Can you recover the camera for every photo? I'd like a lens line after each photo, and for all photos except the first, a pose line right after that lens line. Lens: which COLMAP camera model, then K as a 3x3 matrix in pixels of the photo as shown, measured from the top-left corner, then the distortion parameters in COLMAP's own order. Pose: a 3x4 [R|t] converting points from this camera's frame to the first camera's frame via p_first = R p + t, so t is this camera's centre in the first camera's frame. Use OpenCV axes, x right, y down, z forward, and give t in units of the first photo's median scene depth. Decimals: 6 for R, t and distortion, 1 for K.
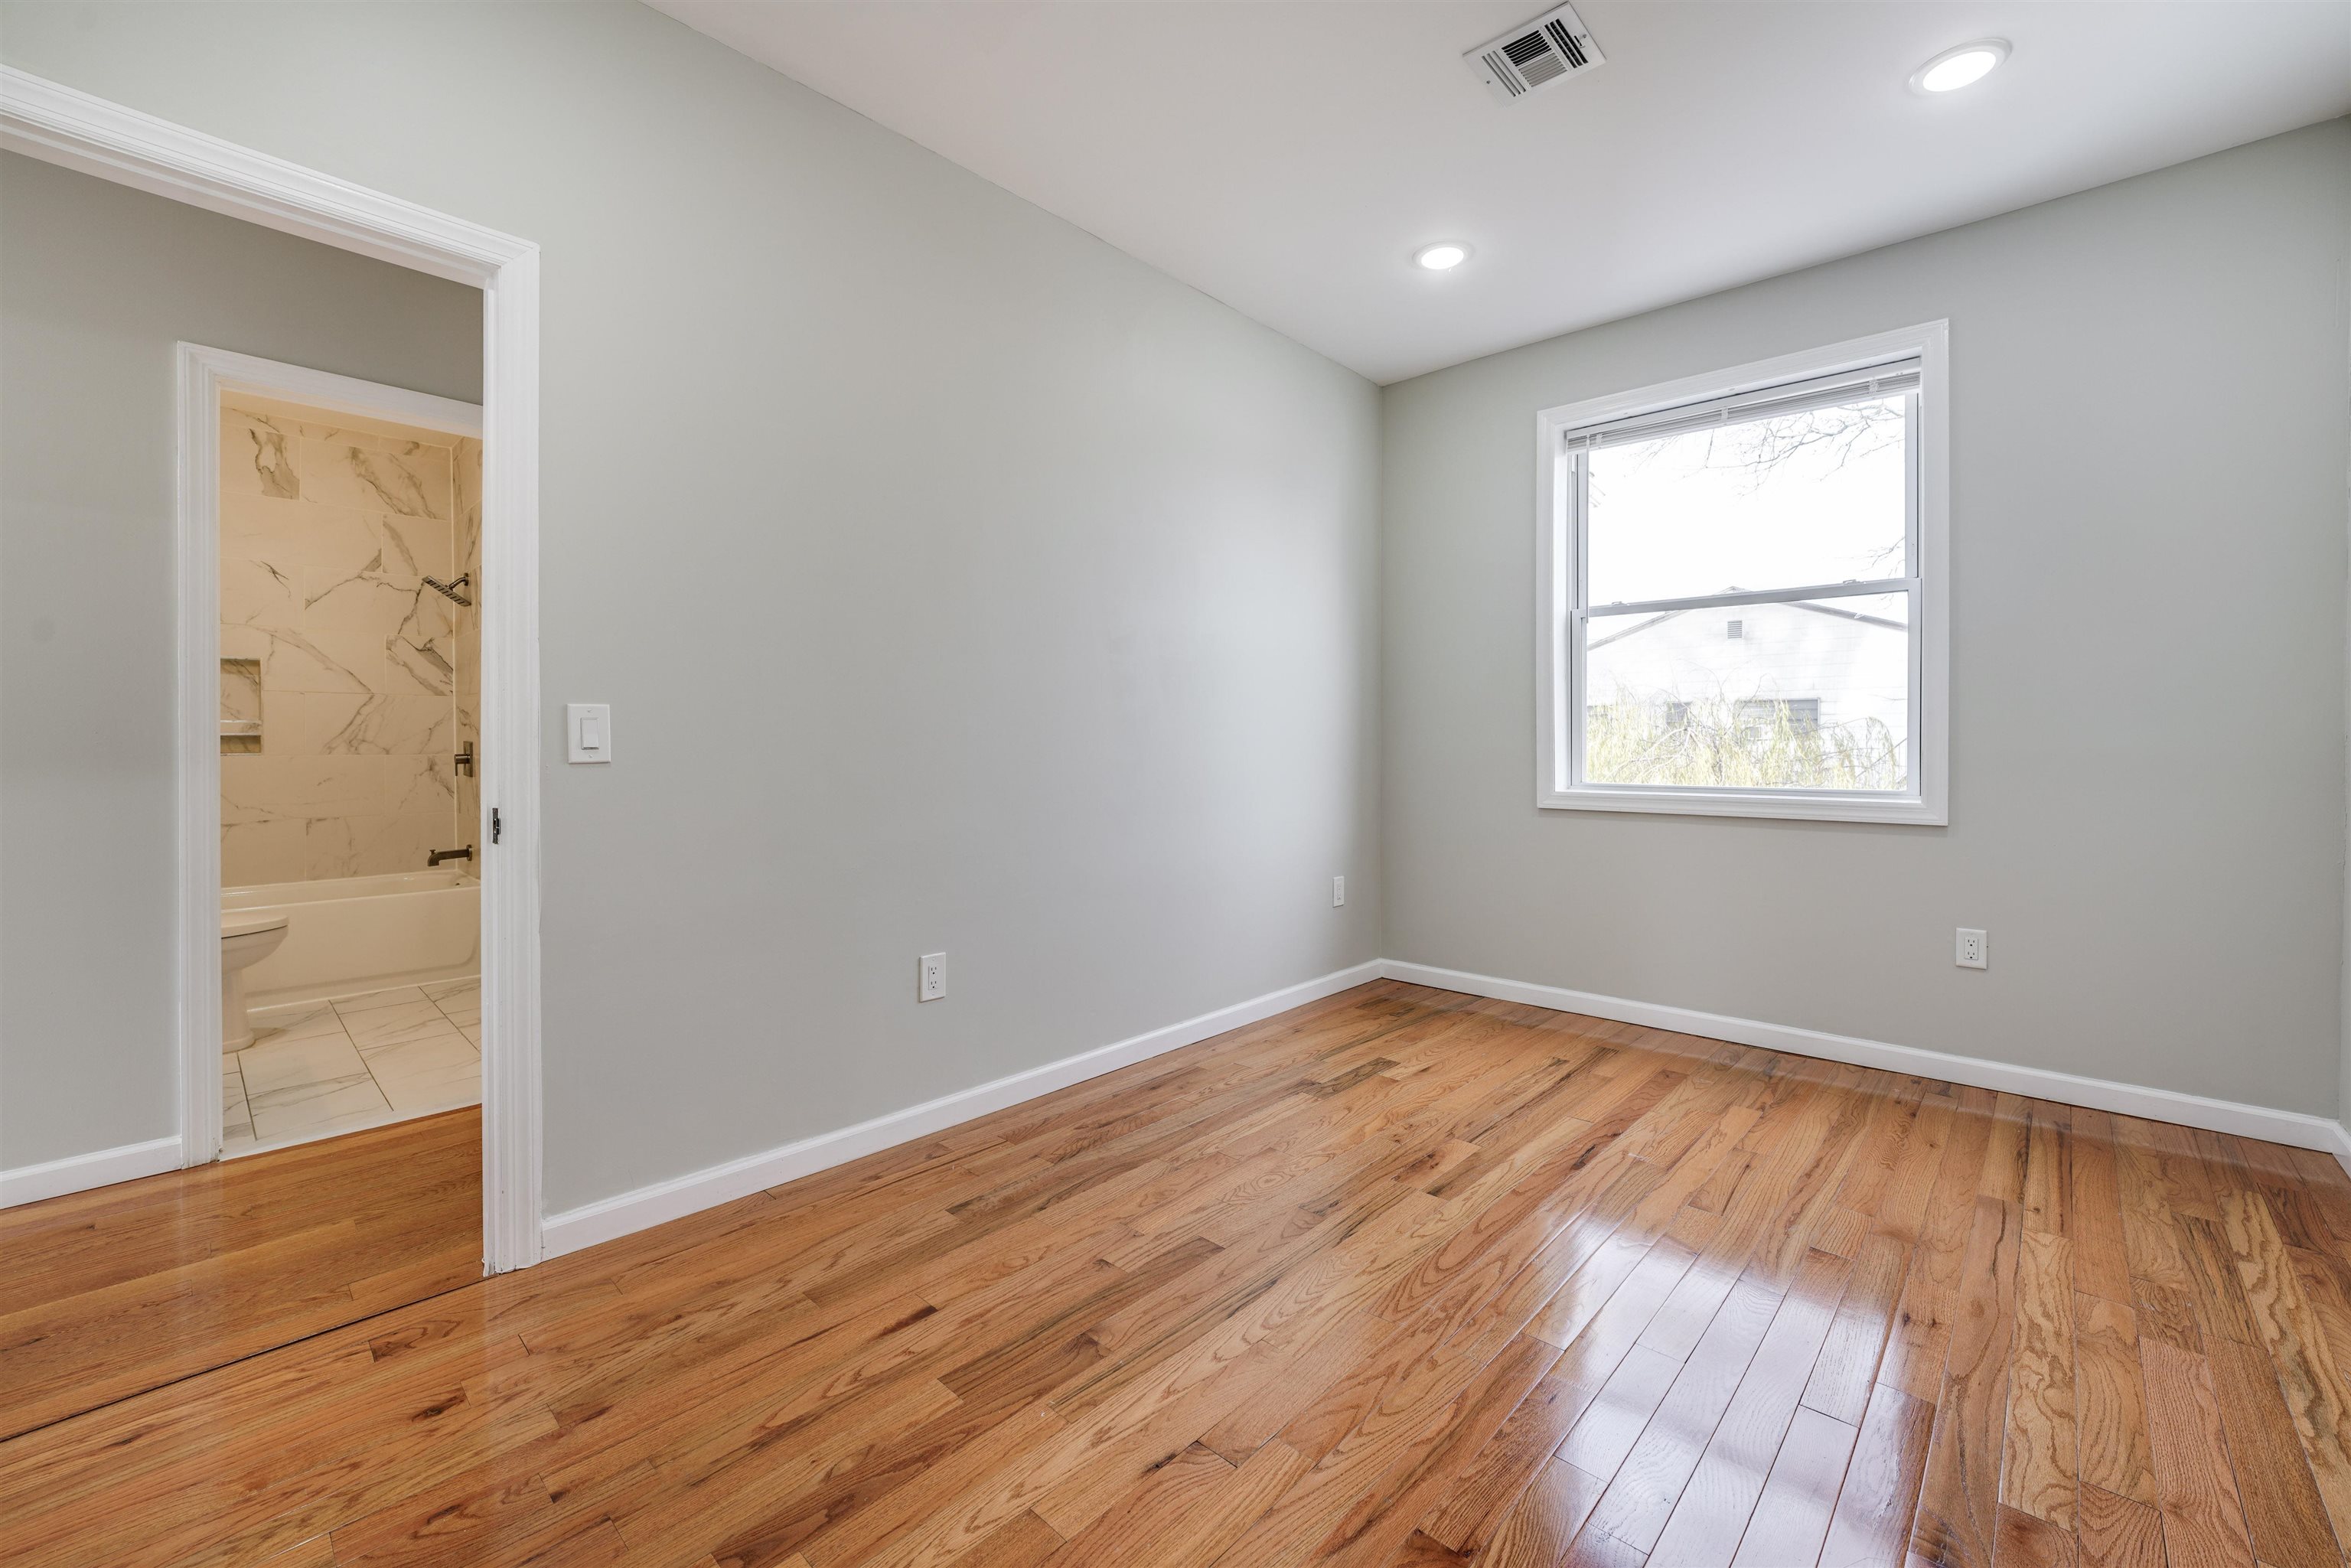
lens RADIAL K [[973.0, 0, 1190.0], [0, 973.0, 728.8], [0, 0, 1]] dist [-0.007990, 0.001396]
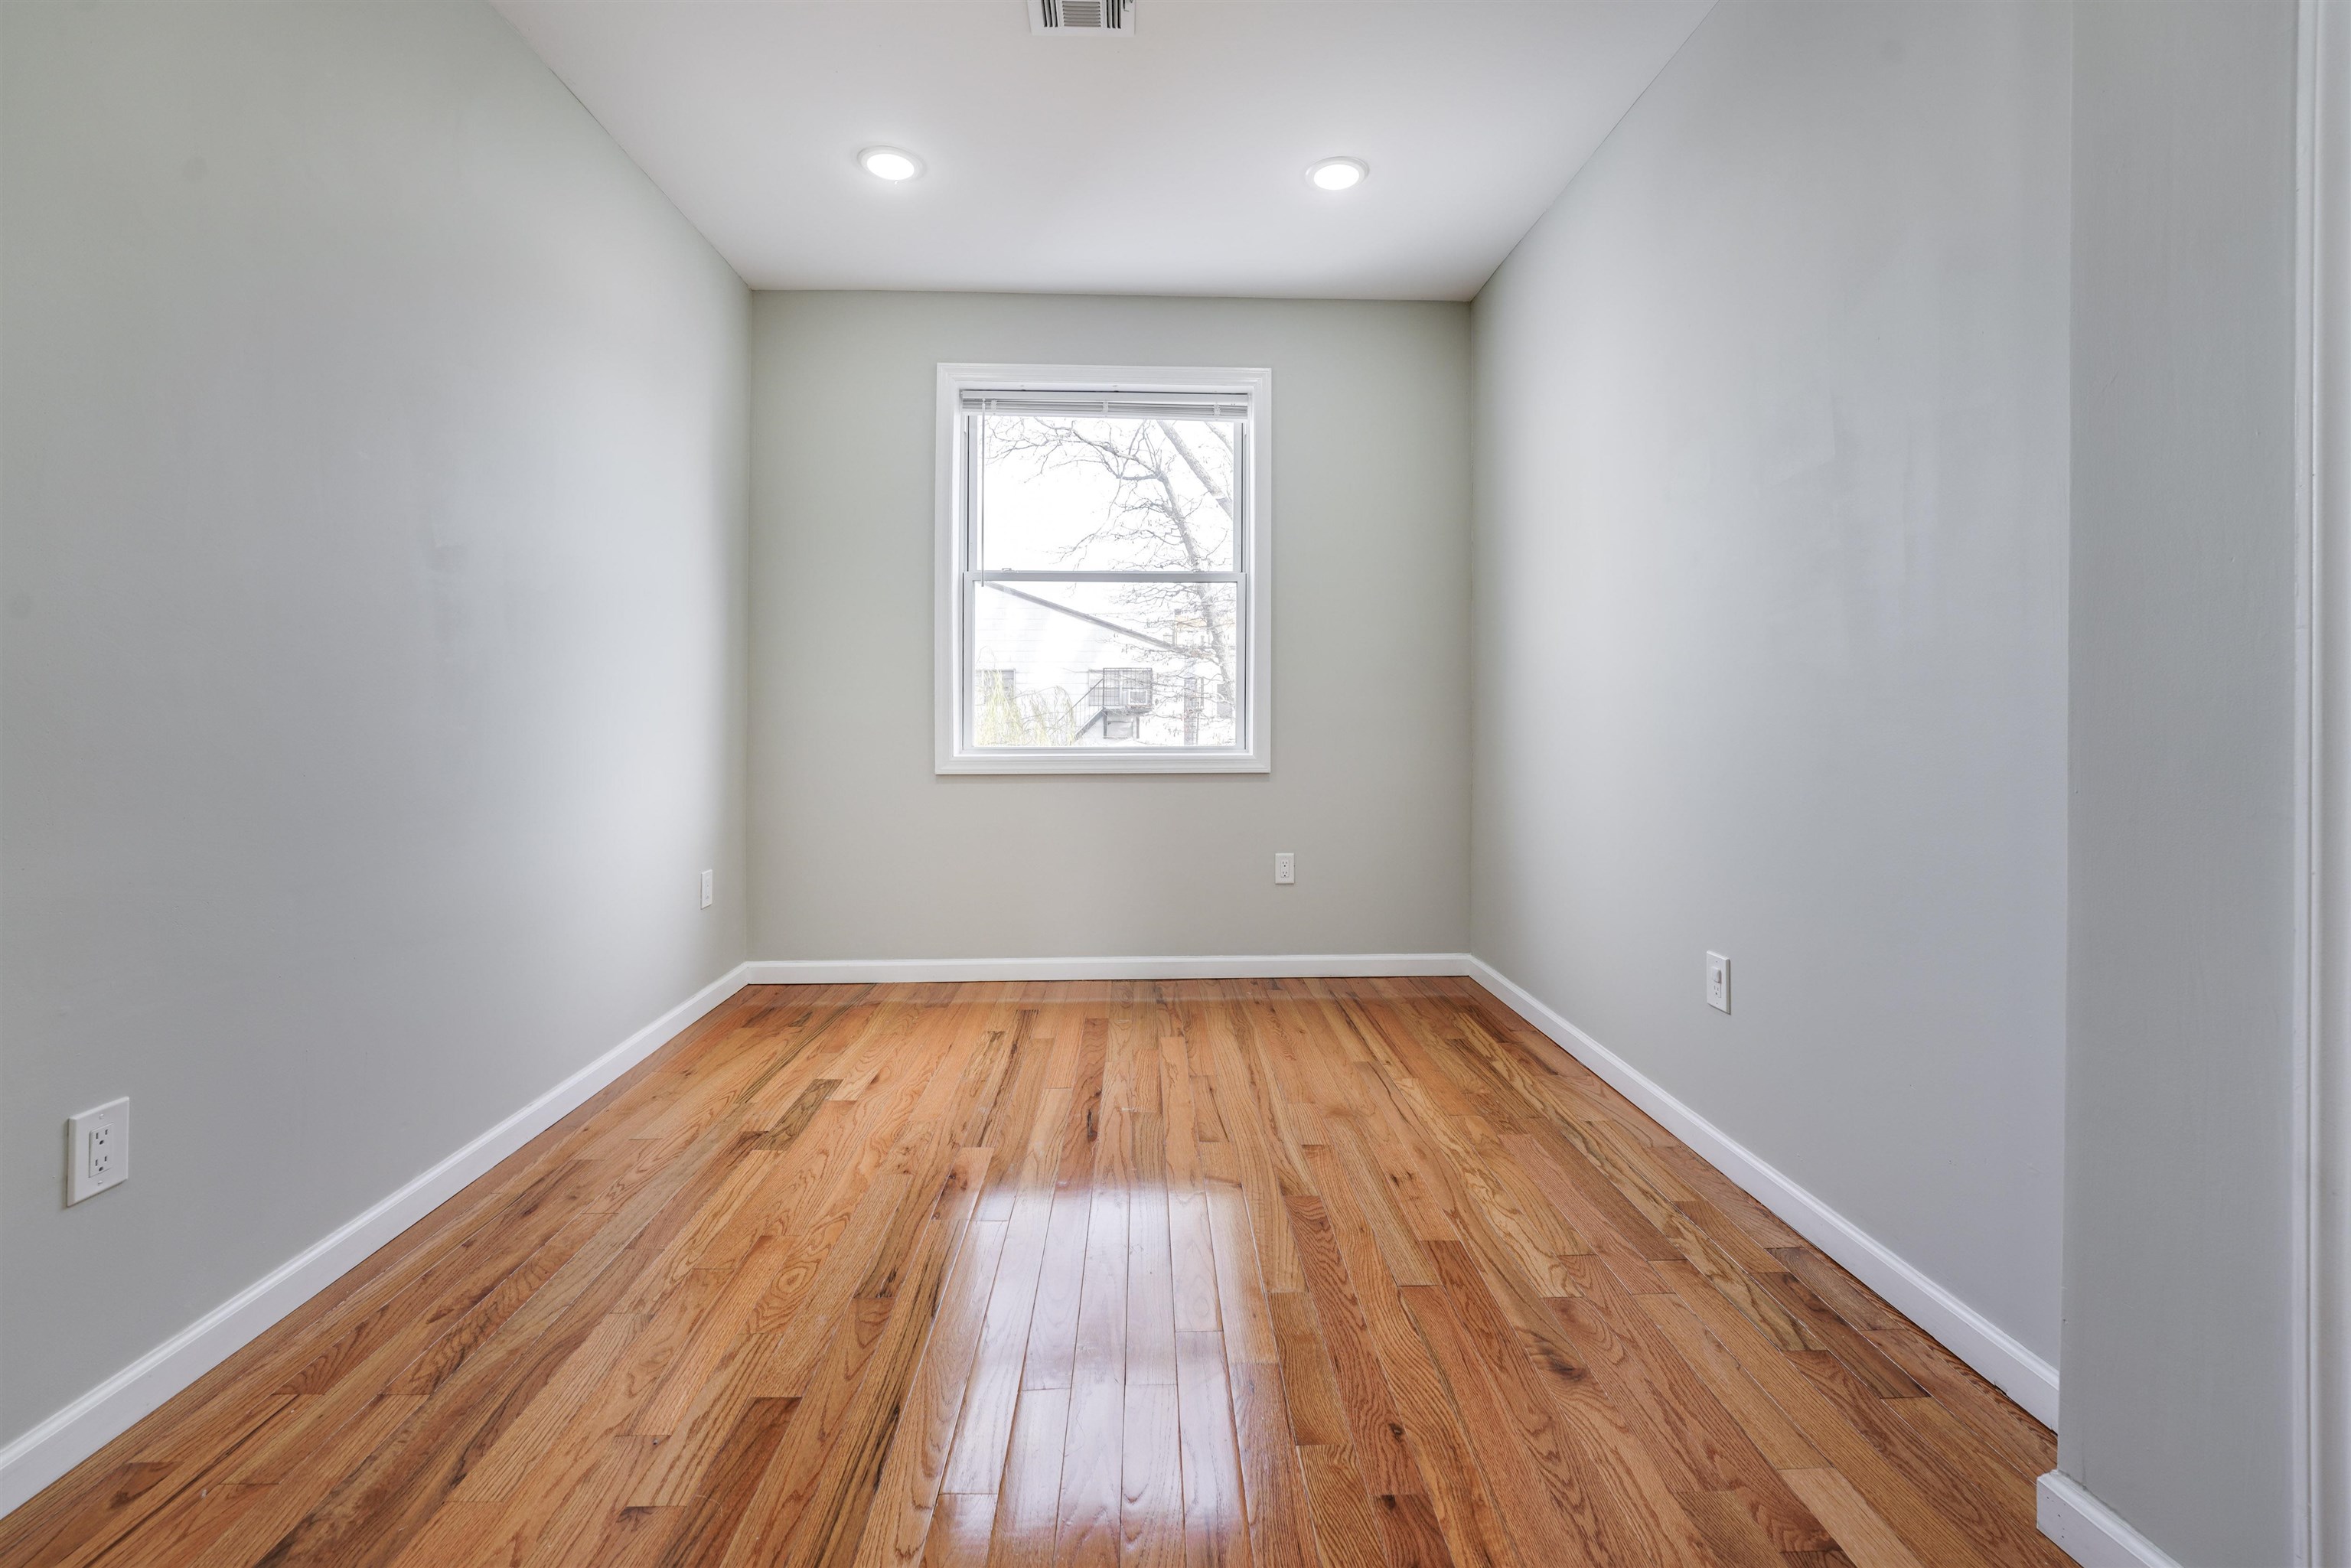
lens RADIAL K [[973.0, 0, 1173.9], [0, 973.0, 690.9], [0, 0, 1]] dist [-0.007990, 0.001396]
pose [[0.714646, 0.010471, 0.699408, -0.264603], [-0.008017, 0.999945, -0.006778, 0.005199], [-0.699441, -0.000763, 0.714690, 0.266897]]
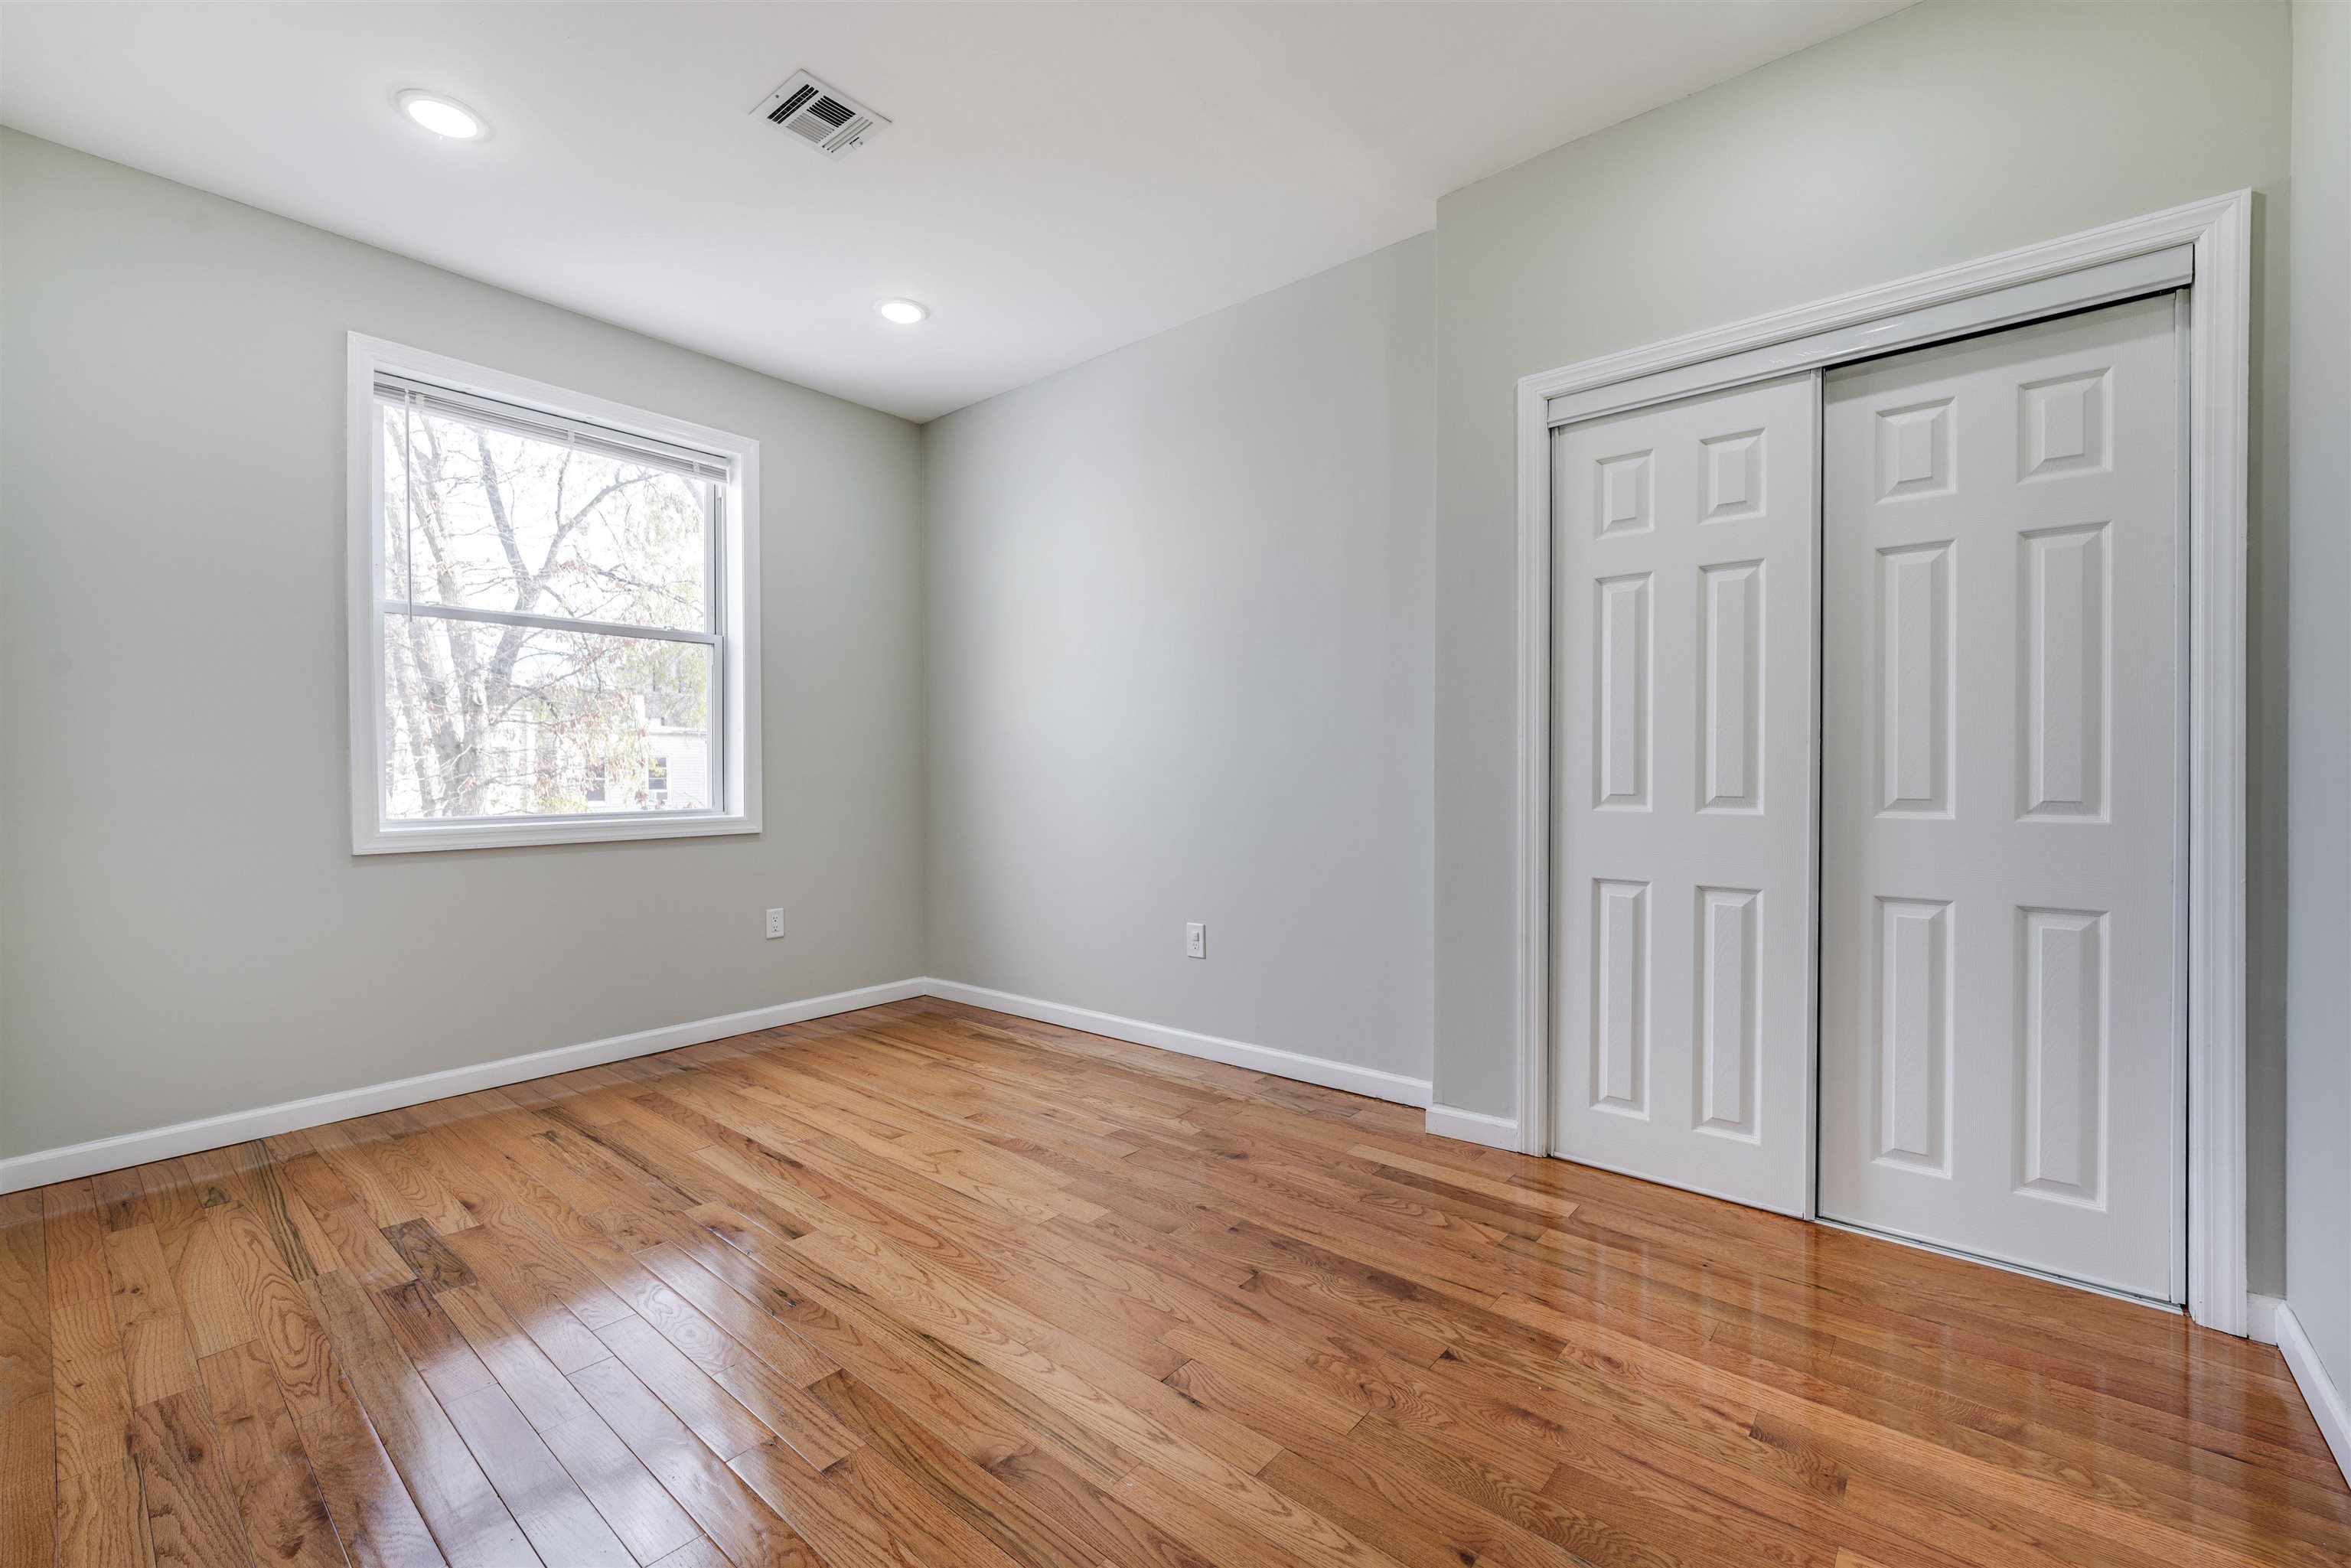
lens RADIAL K [[973.0, 0, 1178.2], [0, 973.0, 770.8], [0, 0, 1]] dist [-0.007990, 0.001396]
pose [[-0.047359, -0.000678, 0.998878, -0.768408], [-0.008253, 0.999966, 0.000287, 0.016410], [-0.998844, -0.008230, -0.047363, 0.713134]]
